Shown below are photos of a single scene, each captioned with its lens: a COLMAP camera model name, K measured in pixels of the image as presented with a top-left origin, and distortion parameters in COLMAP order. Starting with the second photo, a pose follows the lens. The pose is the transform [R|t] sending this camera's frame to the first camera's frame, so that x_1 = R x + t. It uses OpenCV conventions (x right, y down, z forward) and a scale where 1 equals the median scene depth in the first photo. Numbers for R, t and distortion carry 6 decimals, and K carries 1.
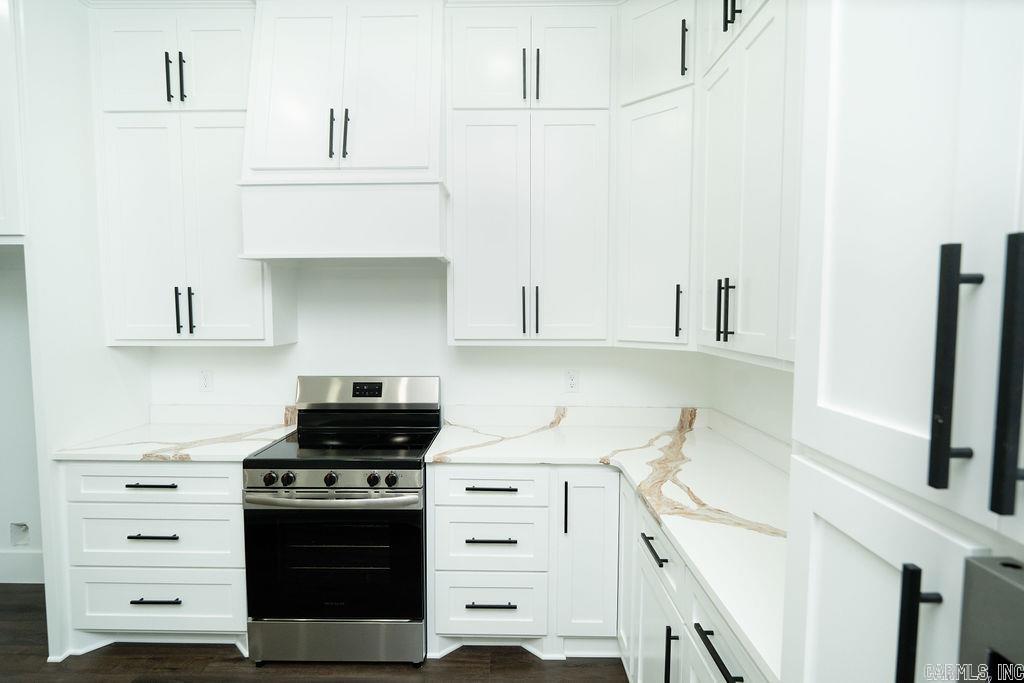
lens RADIAL K [[523.4, 0, 512.0], [0, 523.4, 341.5], [0, 0, 1]] dist [-0.002865, -0.000304]
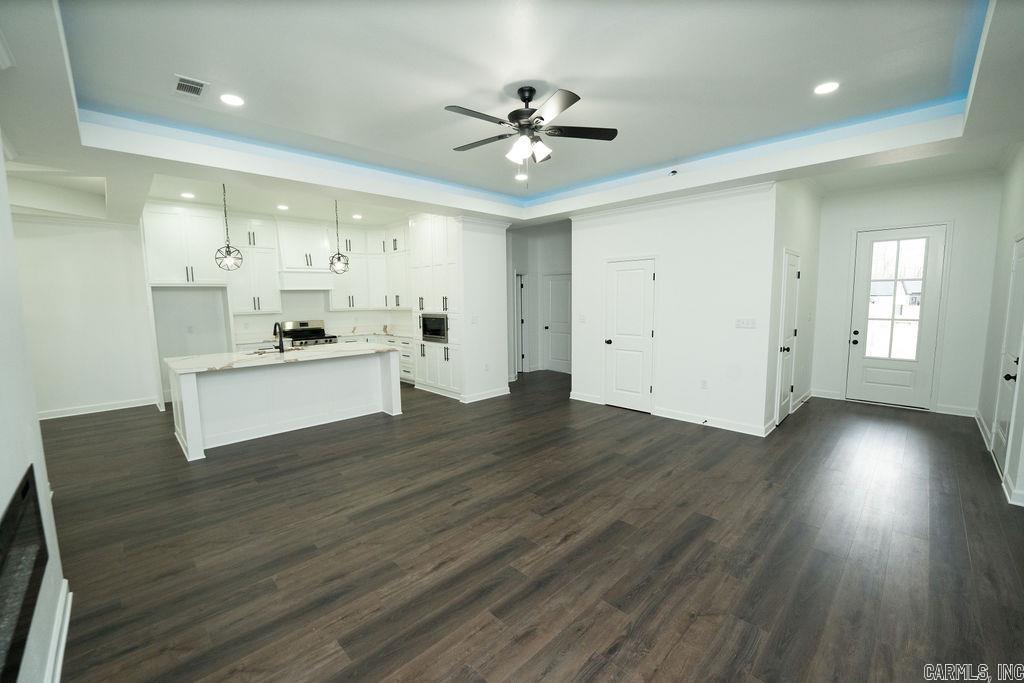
lens RADIAL K [[412.8, 0, 509.0], [0, 412.8, 343.8], [0, 0, 1]] dist [-0.025816, -0.000287]
pose [[0.718367, -0.088227, 0.690047, -1.465795], [0.053298, 0.995990, 0.071858, 0.115421], [-0.693620, -0.014842, 0.720188, -2.416153]]
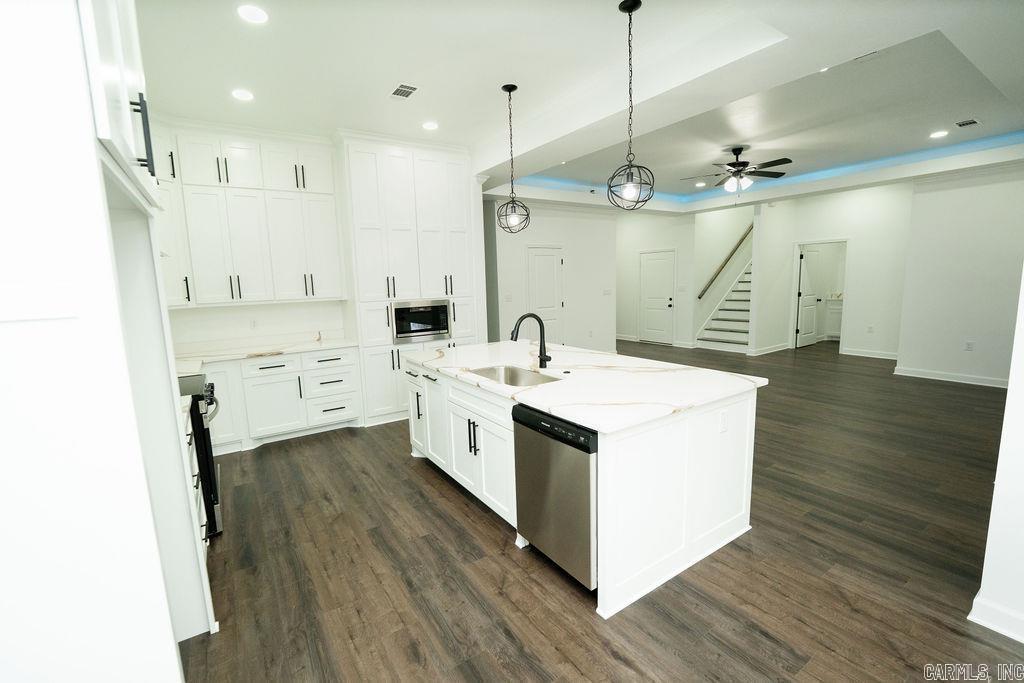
lens RADIAL K [[442.7, 0, 515.5], [0, 442.7, 338.7], [0, 0, 1]] dist [-0.017076, 0.000448]
pose [[-0.552584, -0.089343, 0.828655, -1.861956], [0.078160, 0.984302, 0.158244, -0.035838], [-0.829784, 0.152211, -0.536926, 0.834869]]
